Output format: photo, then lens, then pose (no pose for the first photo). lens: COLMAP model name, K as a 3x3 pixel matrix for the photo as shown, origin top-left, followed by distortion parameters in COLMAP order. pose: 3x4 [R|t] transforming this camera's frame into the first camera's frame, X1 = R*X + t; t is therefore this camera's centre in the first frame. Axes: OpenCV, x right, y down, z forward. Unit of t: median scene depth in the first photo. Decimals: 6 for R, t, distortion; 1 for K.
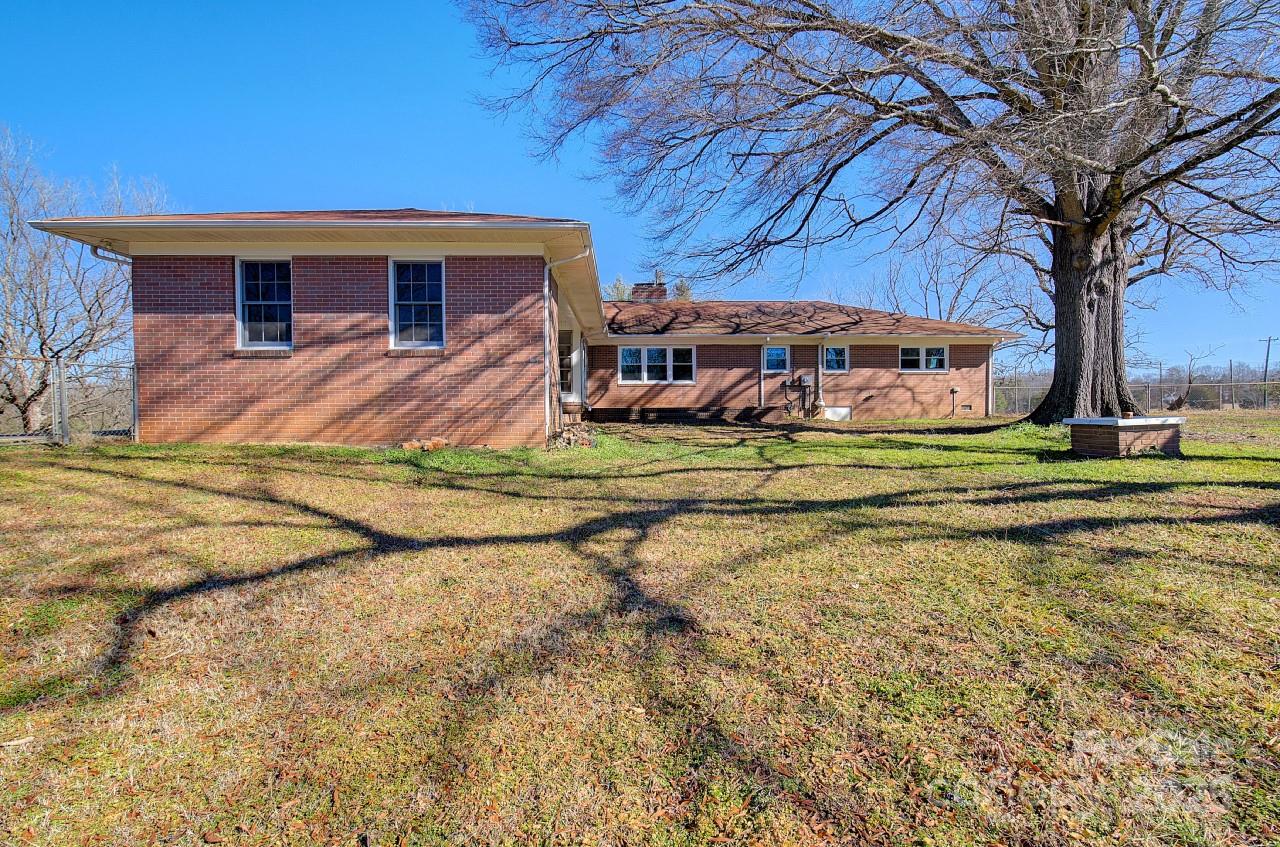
lens RADIAL K [[590.3, 0, 644.1], [0, 590.3, 425.3], [0, 0, 1]] dist [0.001018, -0.000186]
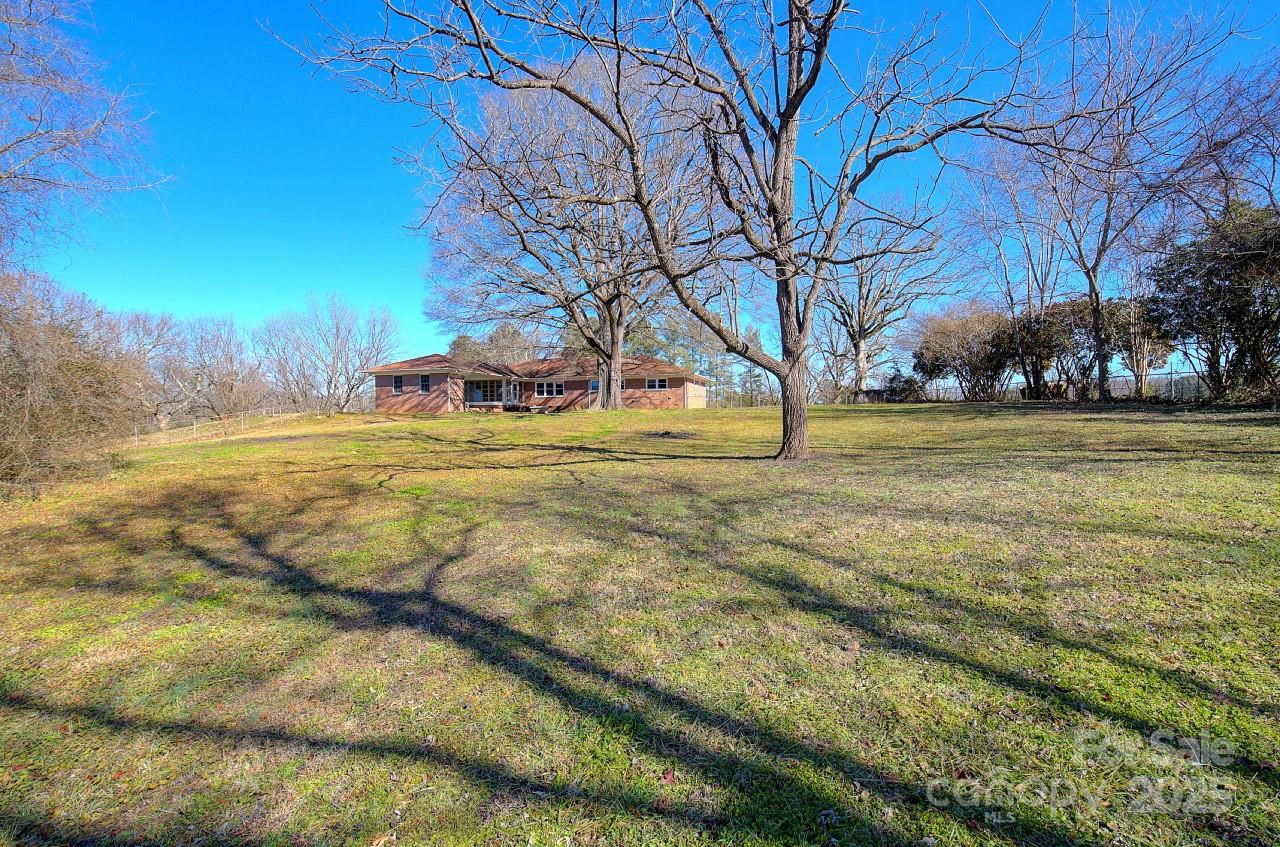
lens RADIAL K [[590.3, 0, 636.9], [0, 590.3, 420.1], [0, 0, 1]] dist [0.001018, -0.000186]
pose [[0.940050, 0.000533, -0.341035, 1.230955], [-0.003480, 0.999962, -0.008030, 0.047278], [0.341018, 0.008736, 0.940016, -1.236527]]
